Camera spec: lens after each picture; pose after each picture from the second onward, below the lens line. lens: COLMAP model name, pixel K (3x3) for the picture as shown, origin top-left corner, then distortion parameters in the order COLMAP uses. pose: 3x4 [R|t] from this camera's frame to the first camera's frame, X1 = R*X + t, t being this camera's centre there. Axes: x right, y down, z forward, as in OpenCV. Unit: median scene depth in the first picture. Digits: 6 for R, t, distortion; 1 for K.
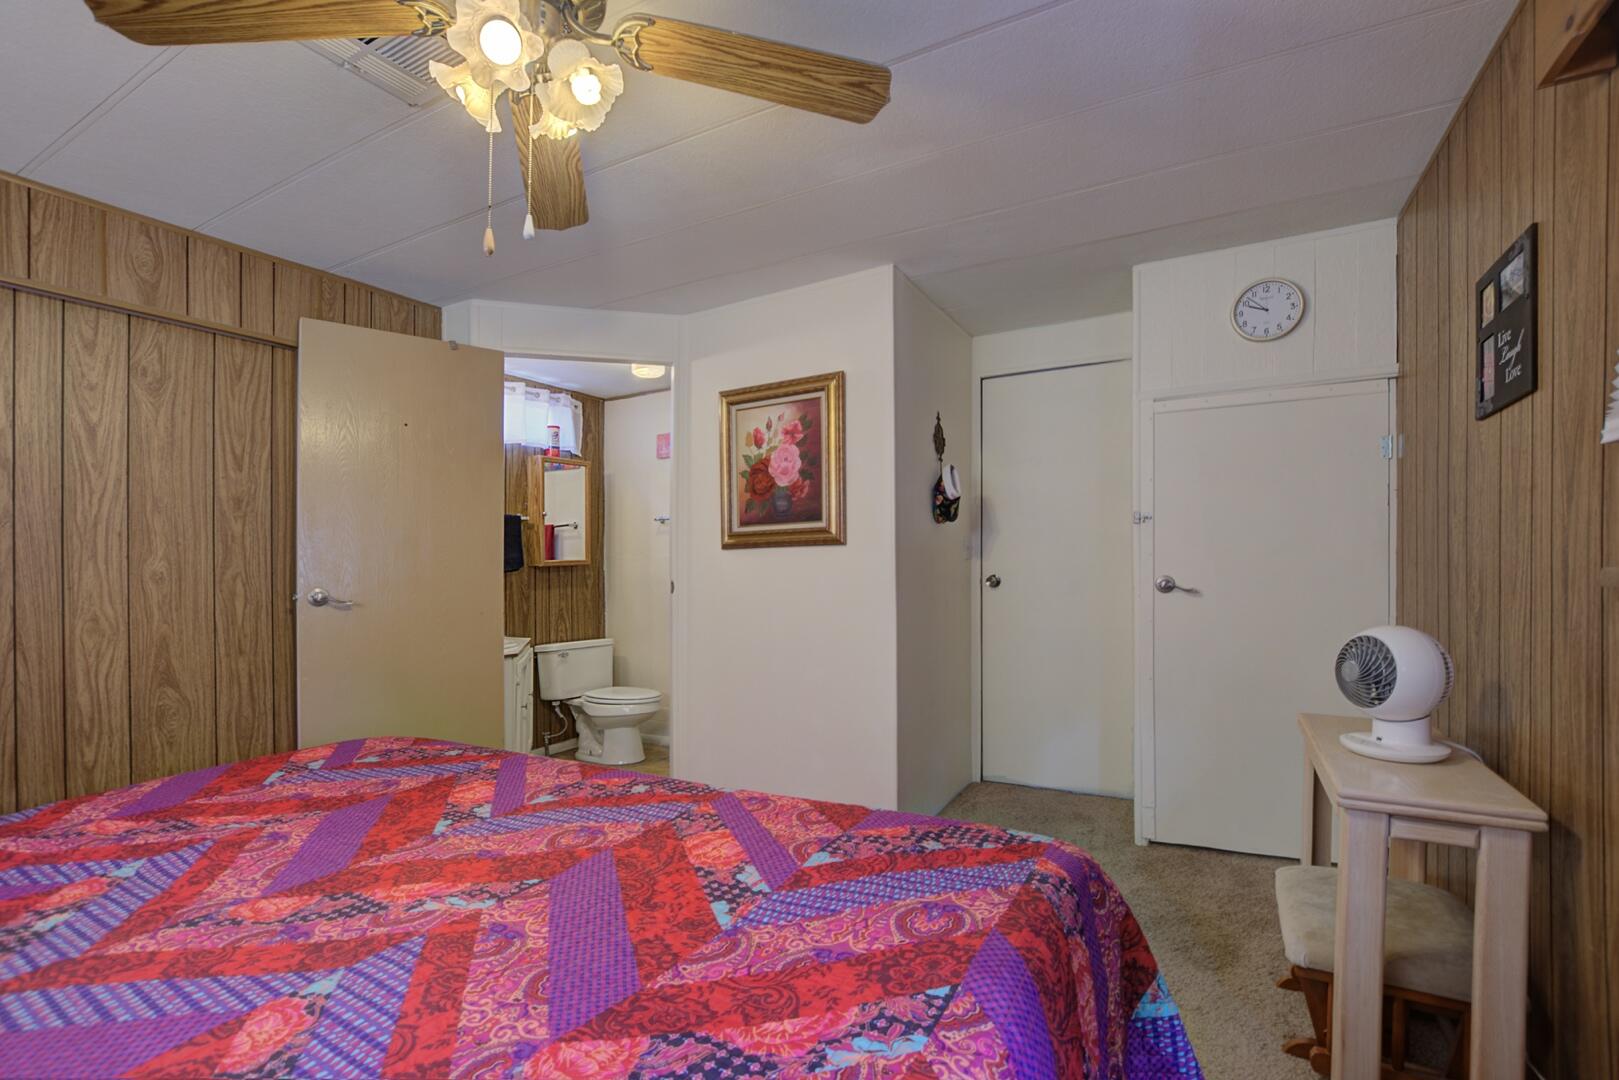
lens RADIAL K [[730.2, 0, 809.5], [0, 730.2, 540.0], [0, 0, 1]] dist [-0.023421, -0.000107]
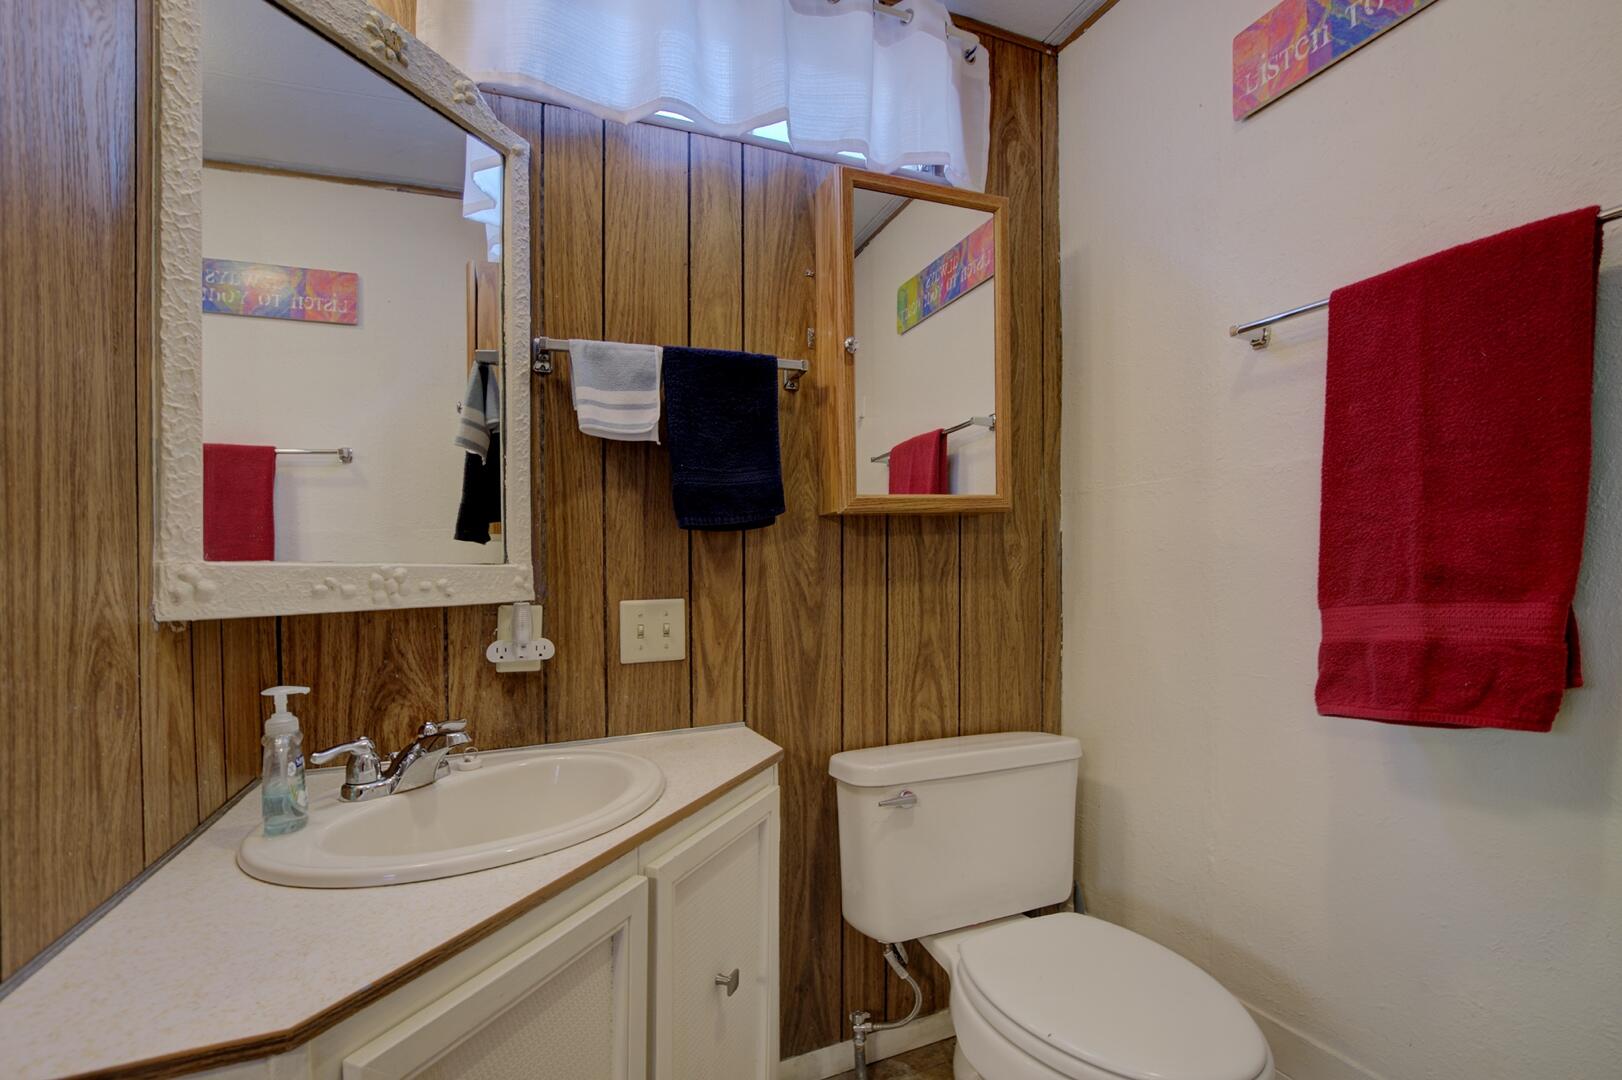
lens RADIAL K [[731.6, 0, 811.0], [0, 731.6, 540.0], [0, 0, 1]] dist [-0.023421, -0.000107]
pose [[0.792115, 0.009720, -0.610294, -0.170329], [0.014399, 0.999297, 0.034604, 0.033255], [0.610202, -0.036198, 0.791419, 0.680920]]
